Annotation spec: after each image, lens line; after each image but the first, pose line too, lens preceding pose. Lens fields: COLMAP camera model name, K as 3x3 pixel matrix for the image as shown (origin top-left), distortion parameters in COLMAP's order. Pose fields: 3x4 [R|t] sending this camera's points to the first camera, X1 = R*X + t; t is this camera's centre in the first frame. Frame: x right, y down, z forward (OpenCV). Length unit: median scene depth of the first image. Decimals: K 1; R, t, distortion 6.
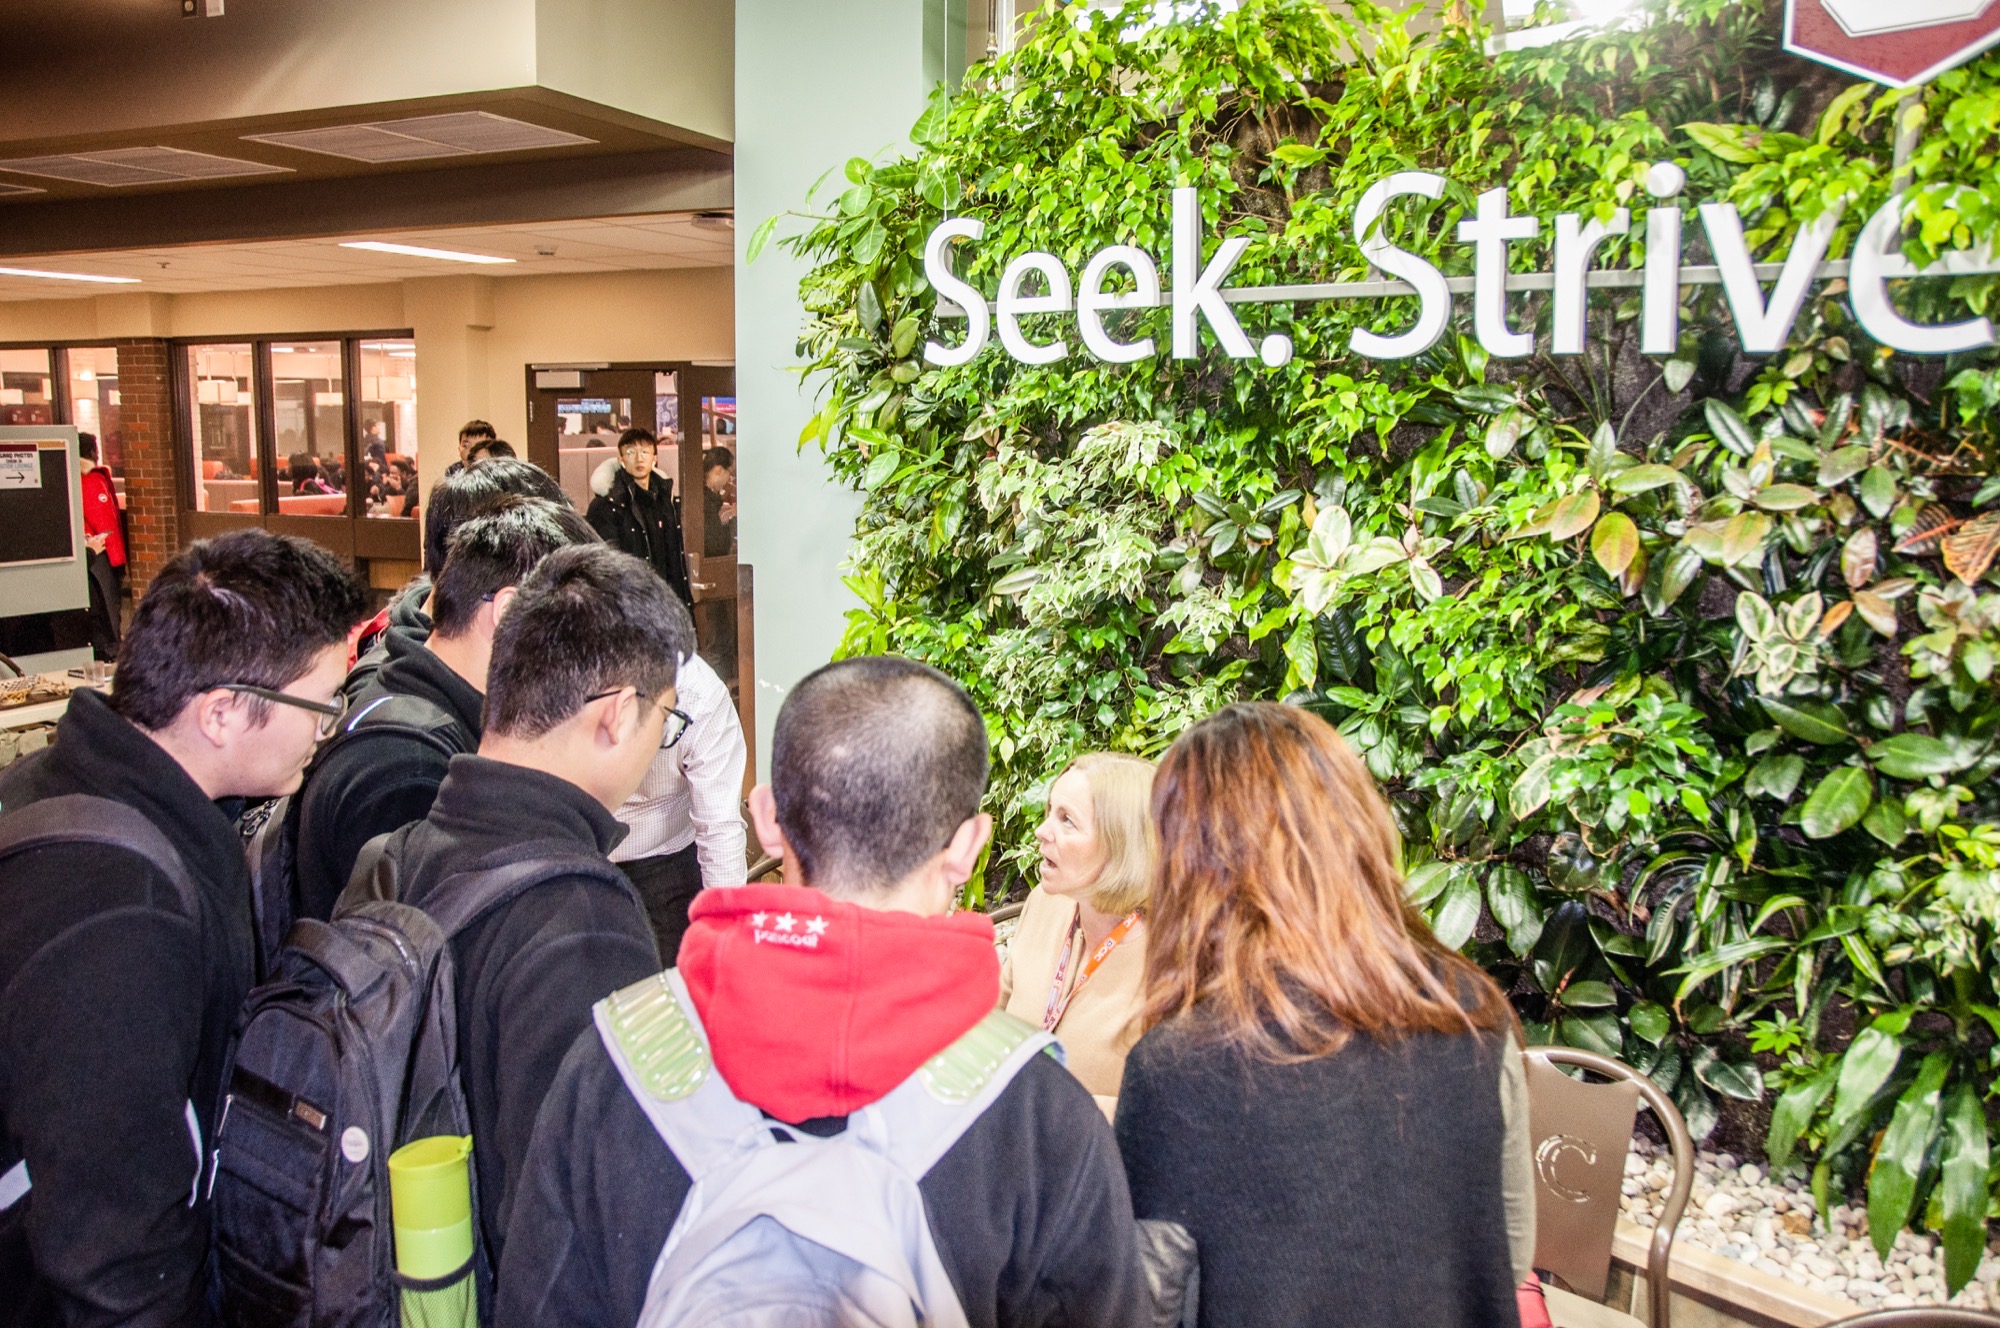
lens RADIAL K [[1697.5, 0, 1039.4], [0, 1697.5, 691.9], [0, 0, 1]] dist [-0.119381, 0.078754]
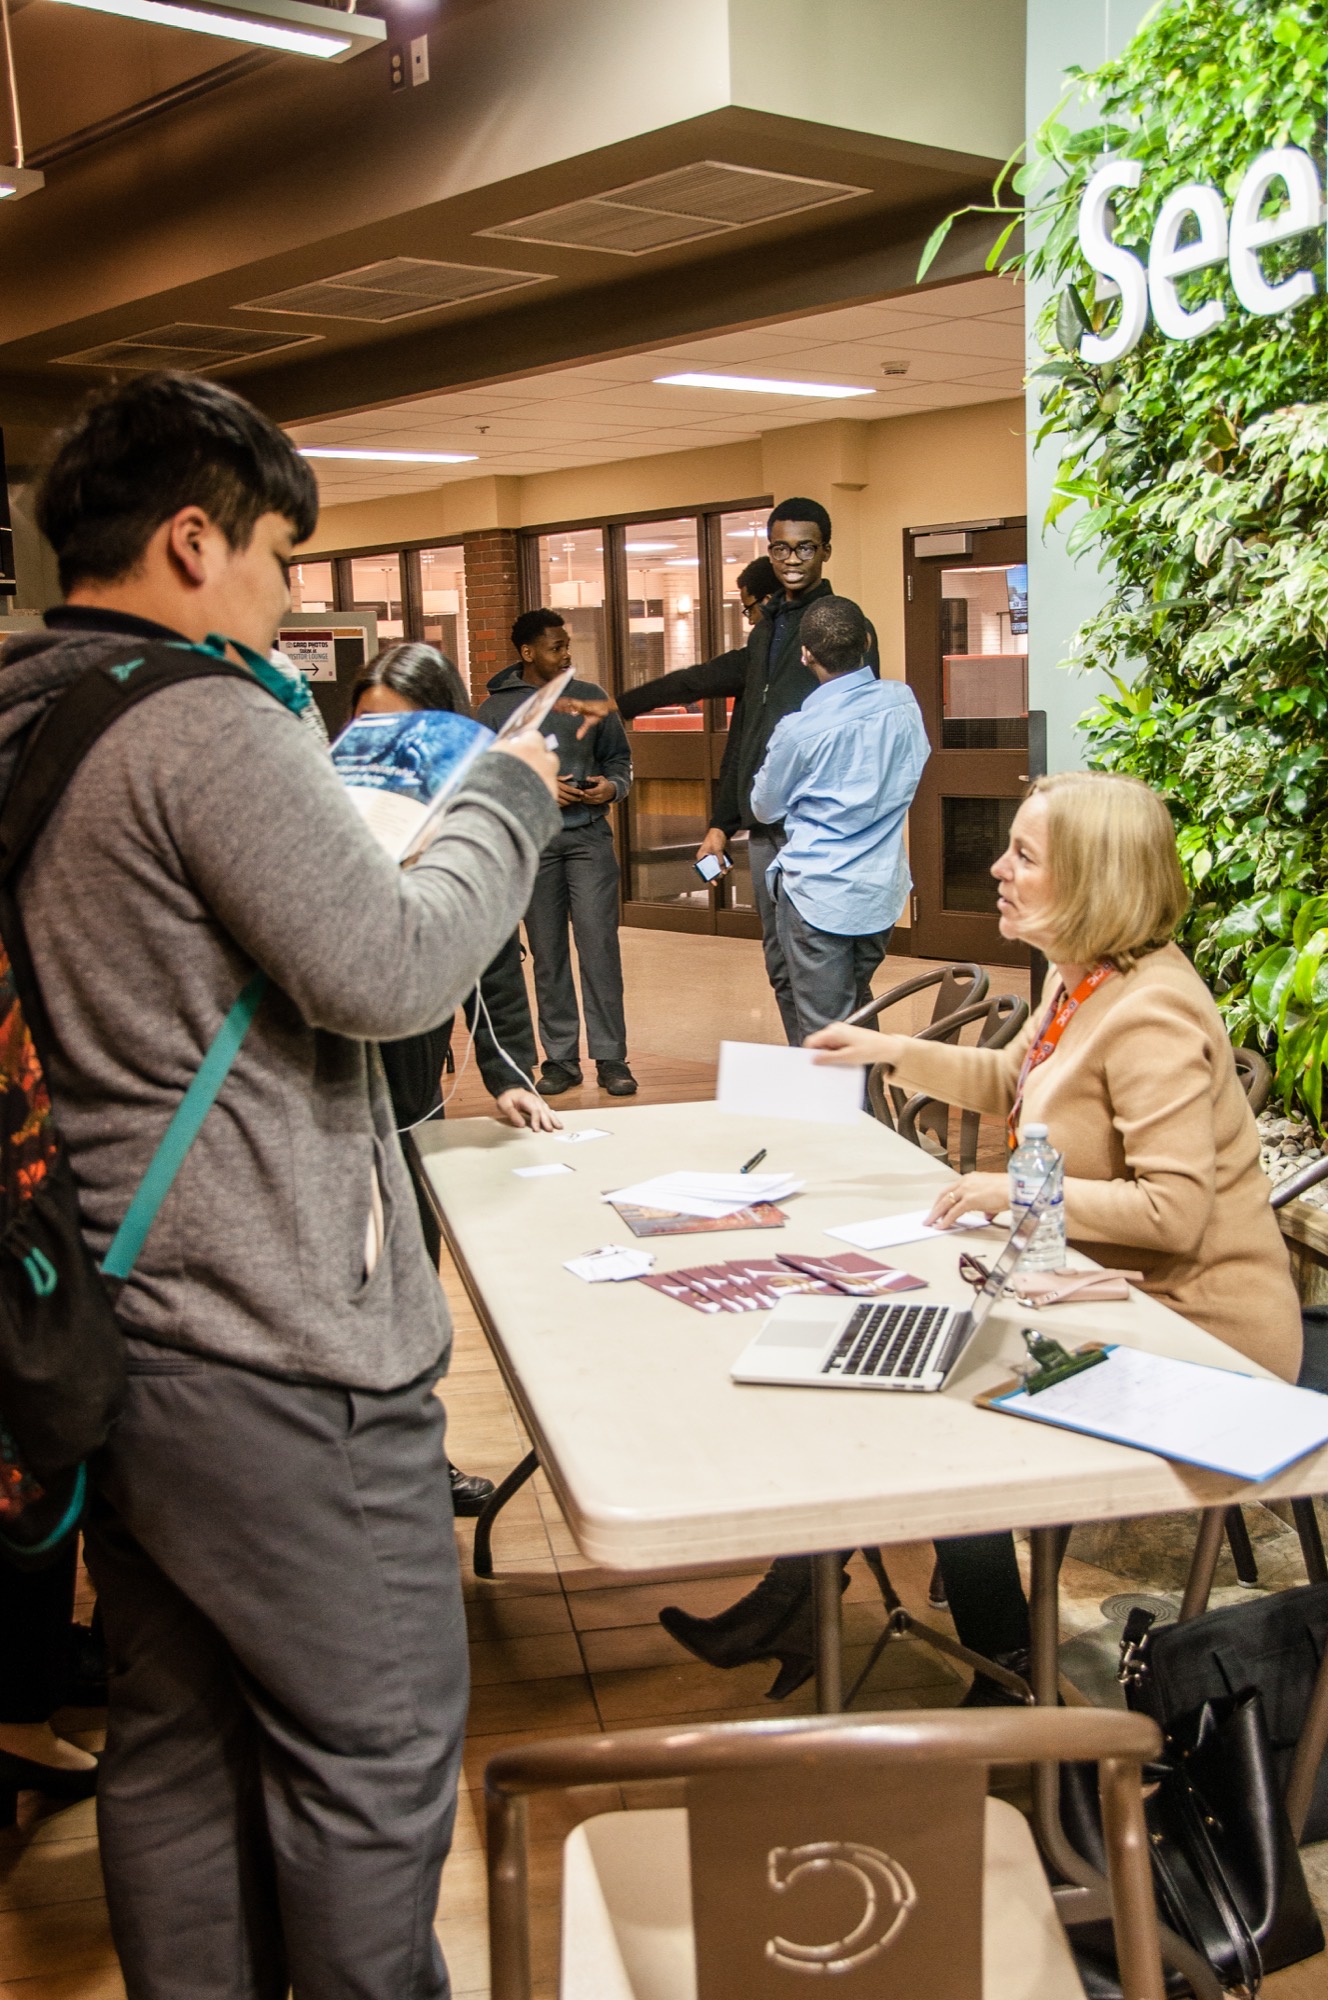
lens RADIAL K [[2177.1, 0, 658.5], [0, 2177.1, 1023.1], [0, 0, 1]] dist [0.048548, 0.000000]
pose [[0.900580, 0.026826, -0.433862, 0.228909], [-0.020056, 0.999595, 0.020175, 0.107932], [0.434227, -0.009468, 0.900754, -0.015573]]
